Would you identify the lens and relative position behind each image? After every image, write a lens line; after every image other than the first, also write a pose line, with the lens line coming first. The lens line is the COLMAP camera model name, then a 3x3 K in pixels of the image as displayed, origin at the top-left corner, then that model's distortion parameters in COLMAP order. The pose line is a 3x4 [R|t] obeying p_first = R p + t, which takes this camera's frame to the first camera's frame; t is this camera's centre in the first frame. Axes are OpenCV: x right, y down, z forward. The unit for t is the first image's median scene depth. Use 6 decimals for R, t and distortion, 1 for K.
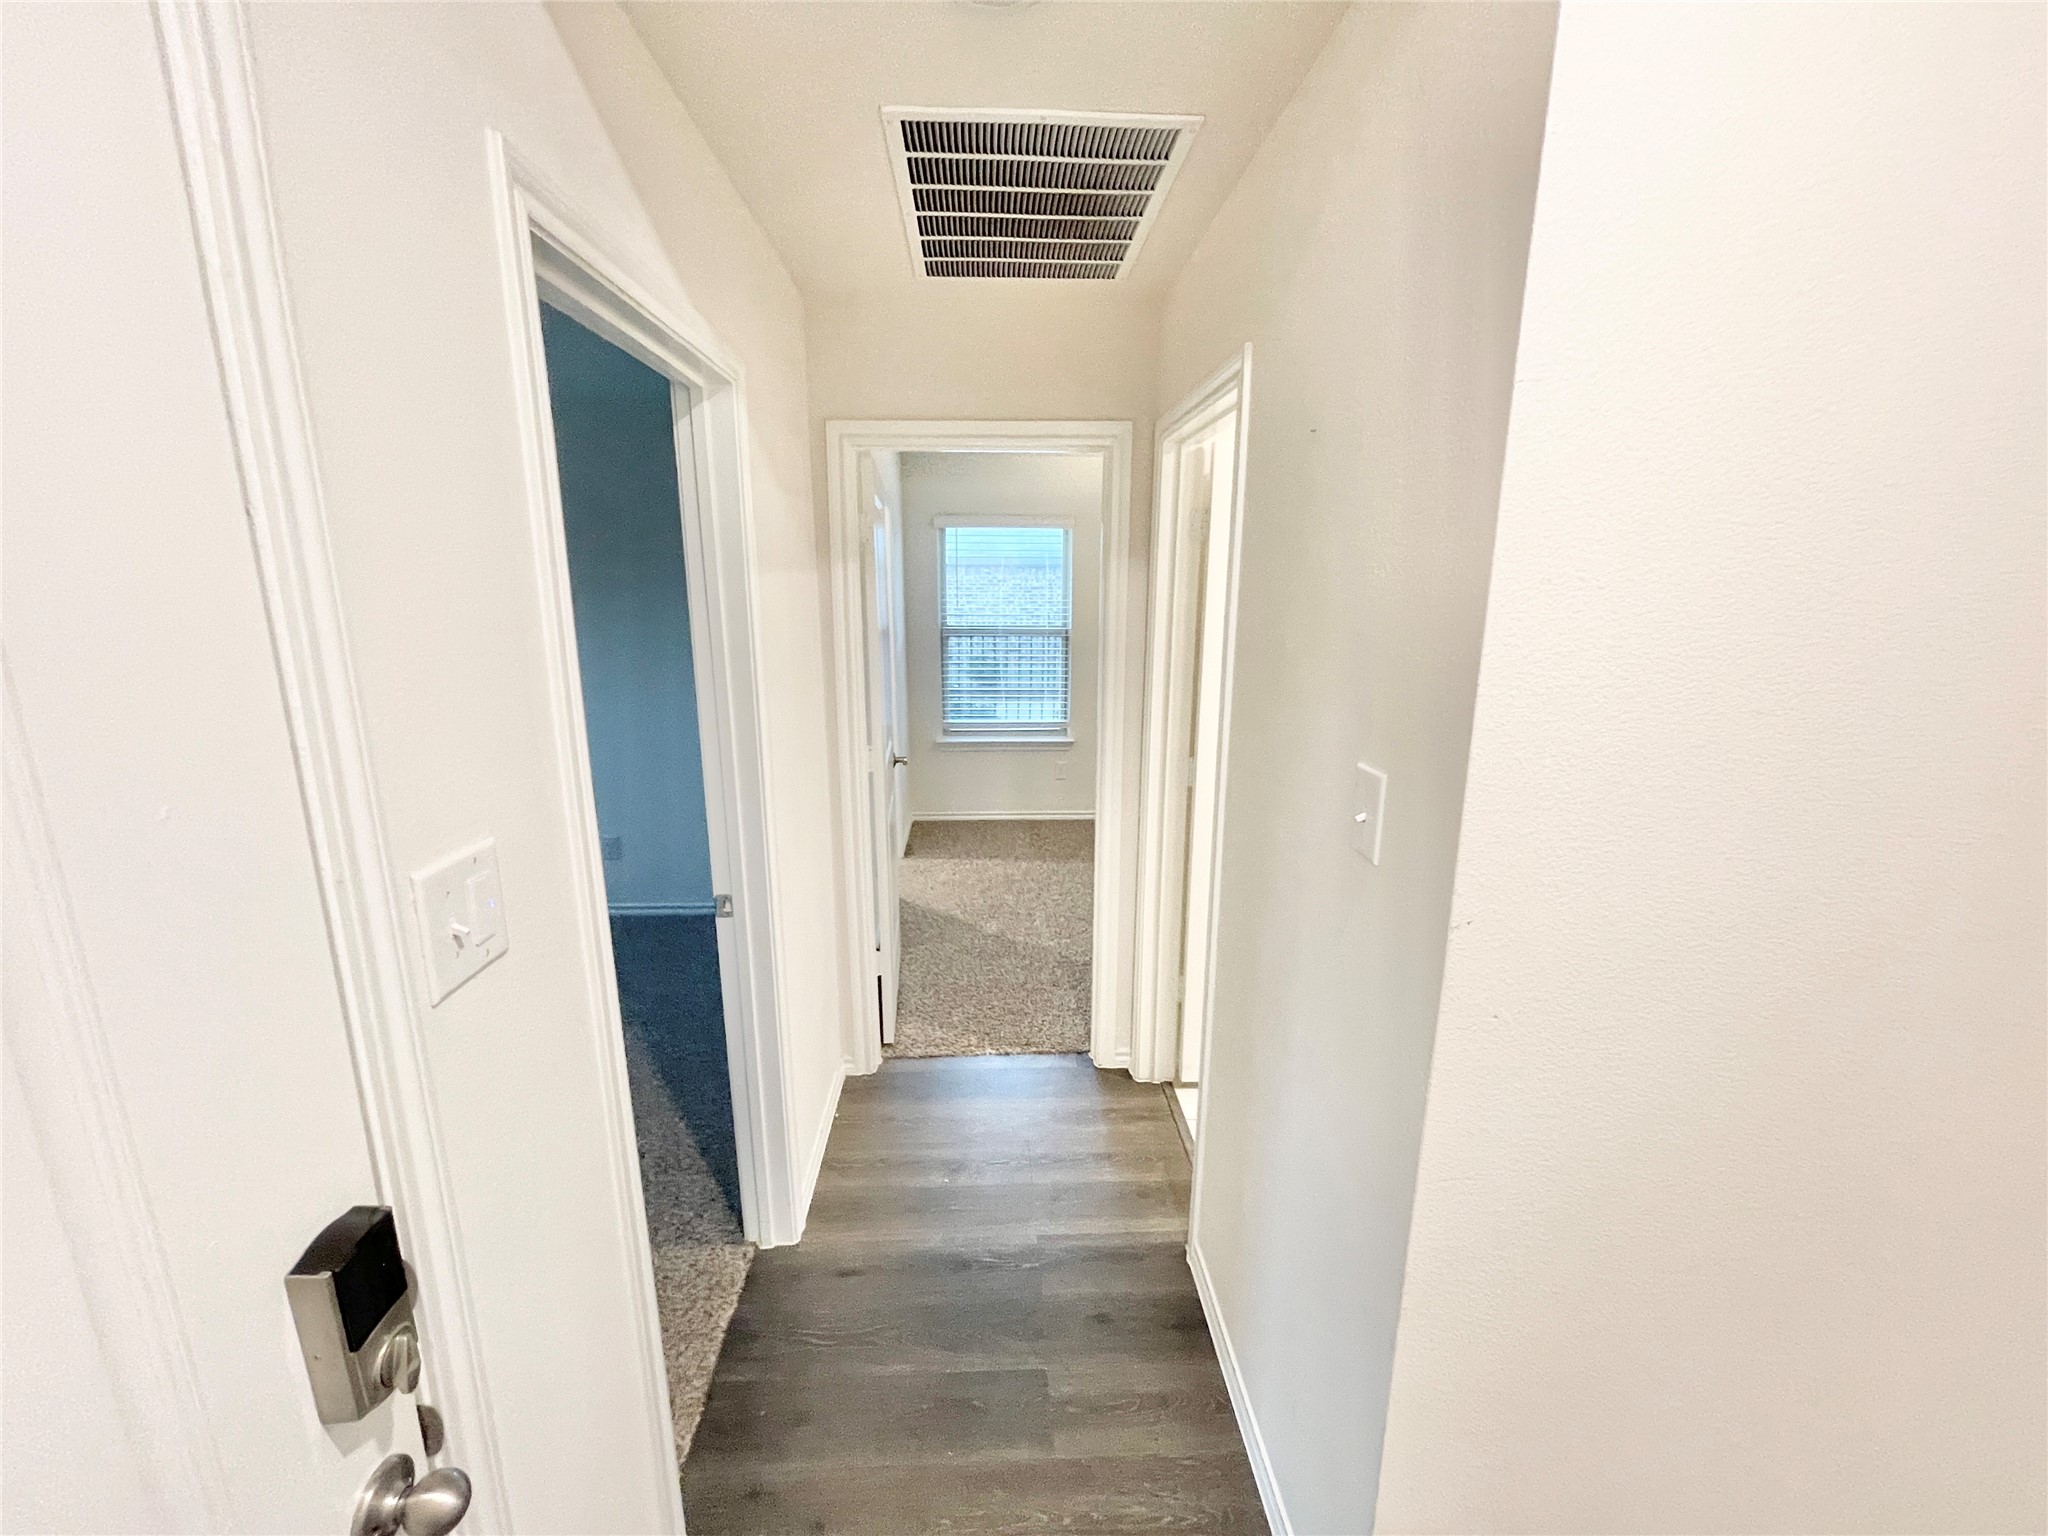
lens RADIAL K [[834.0, 0, 1016.5], [0, 834.0, 771.5], [0, 0, 1]] dist [-0.001185, -0.000241]
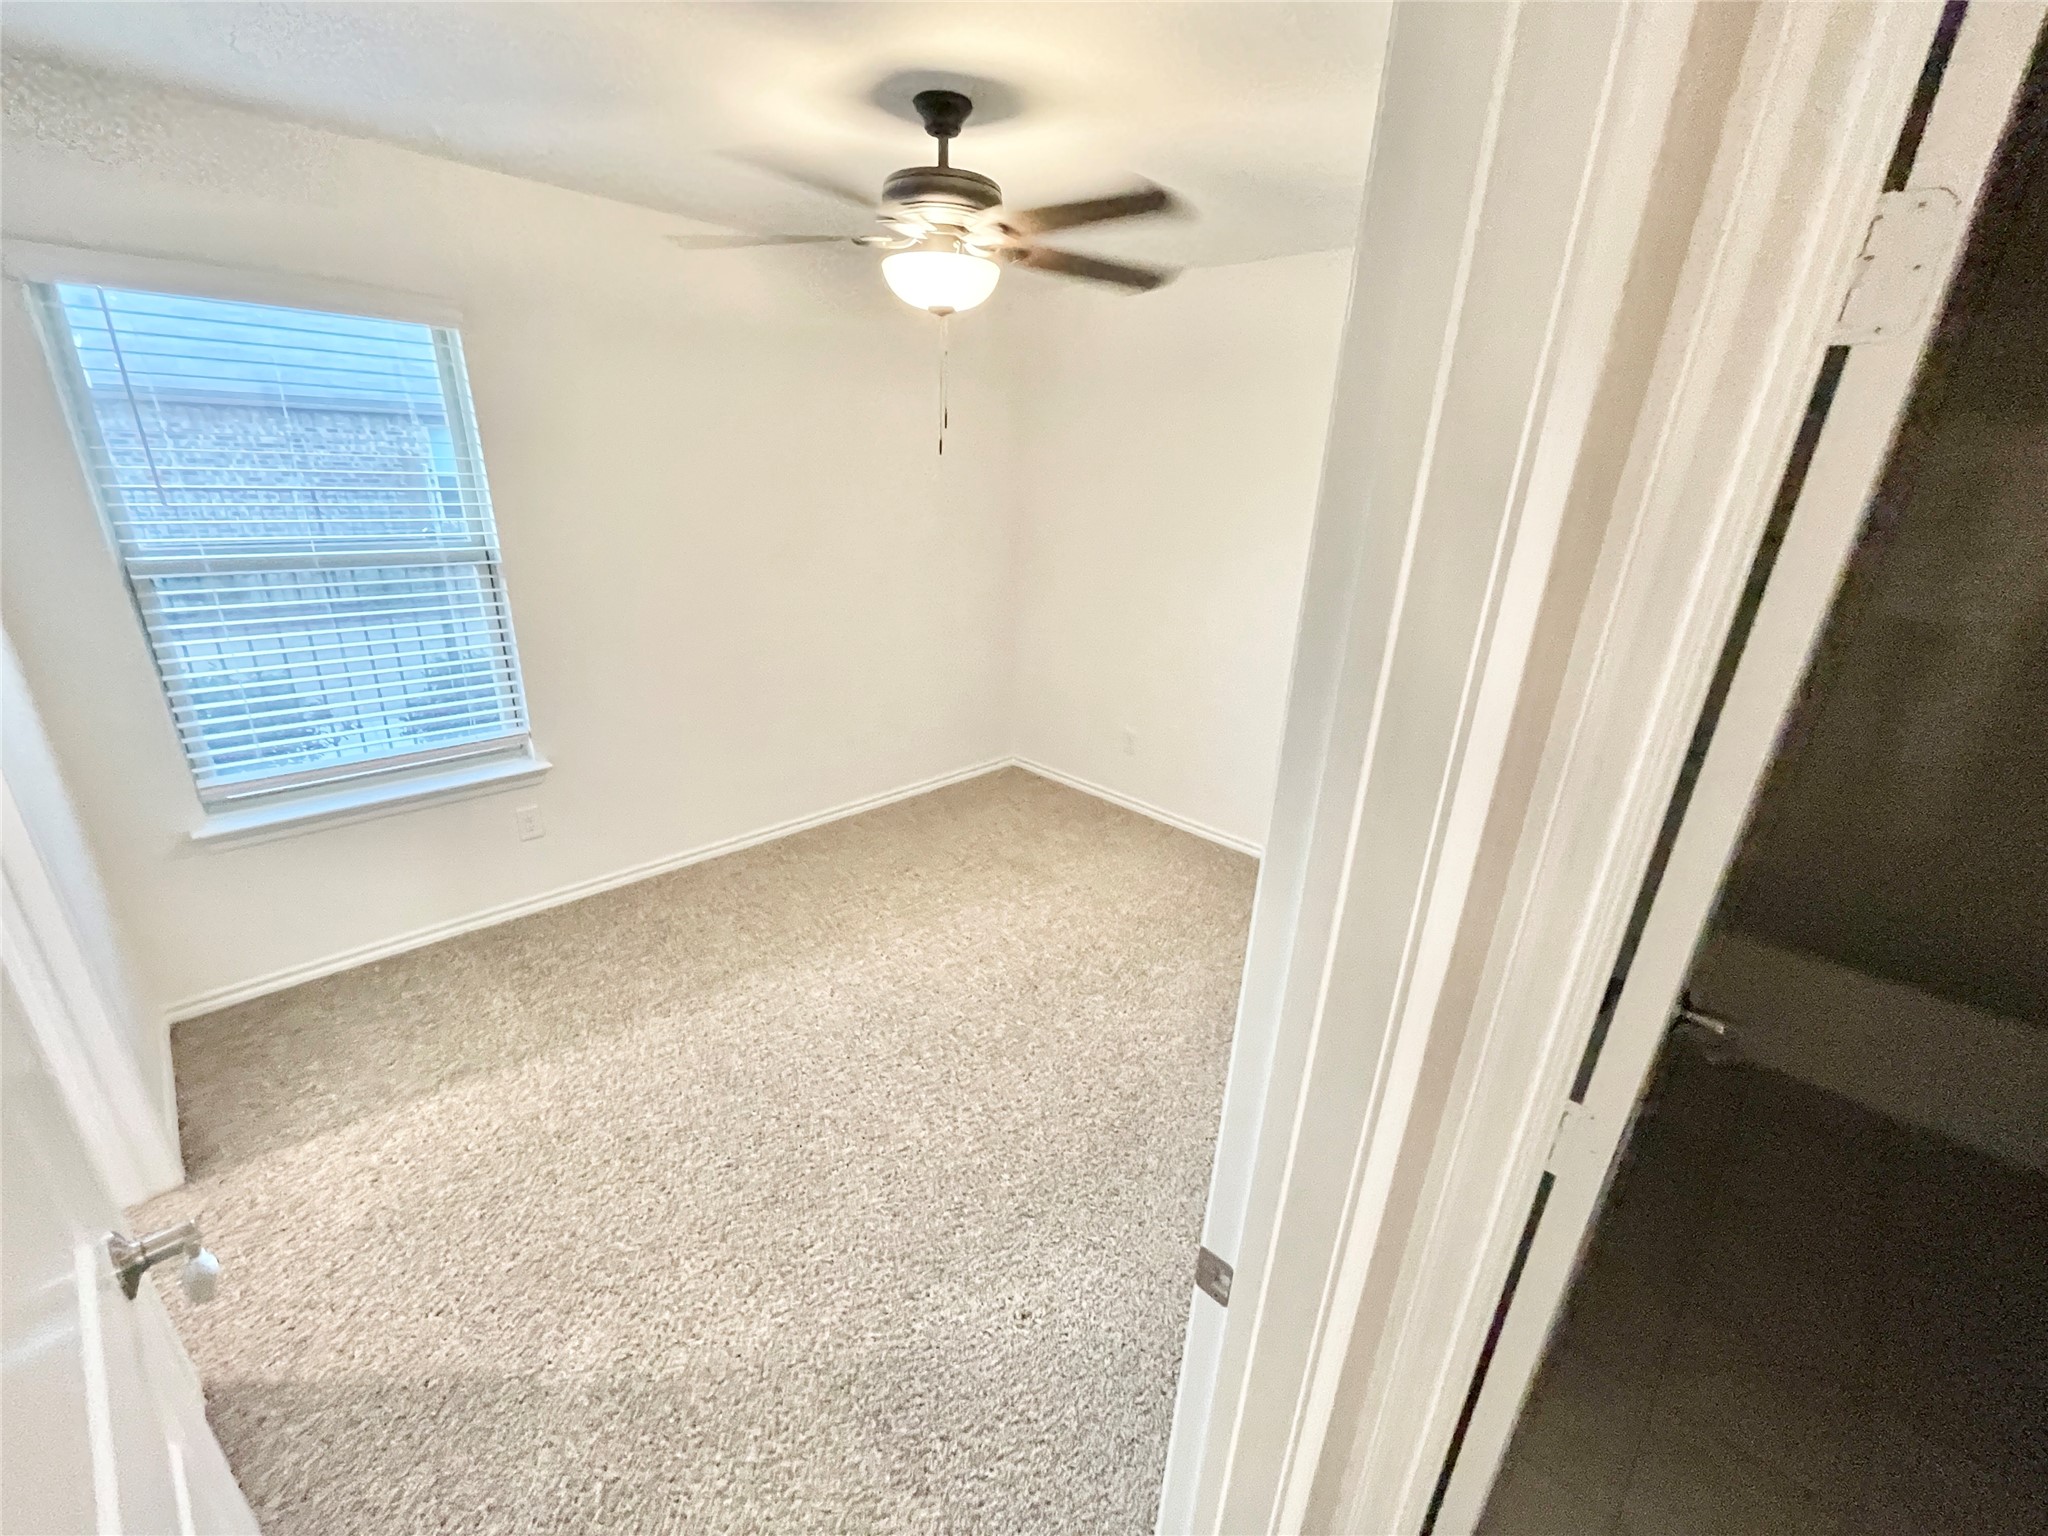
lens RADIAL K [[834.0, 0, 1016.5], [0, 834.0, 771.5], [0, 0, 1]] dist [-0.001185, -0.000241]
pose [[0.732369, -0.213449, 0.646587, -0.056890], [0.117370, 0.974955, 0.188908, -0.101163], [-0.670716, -0.062461, 0.739080, 0.429078]]
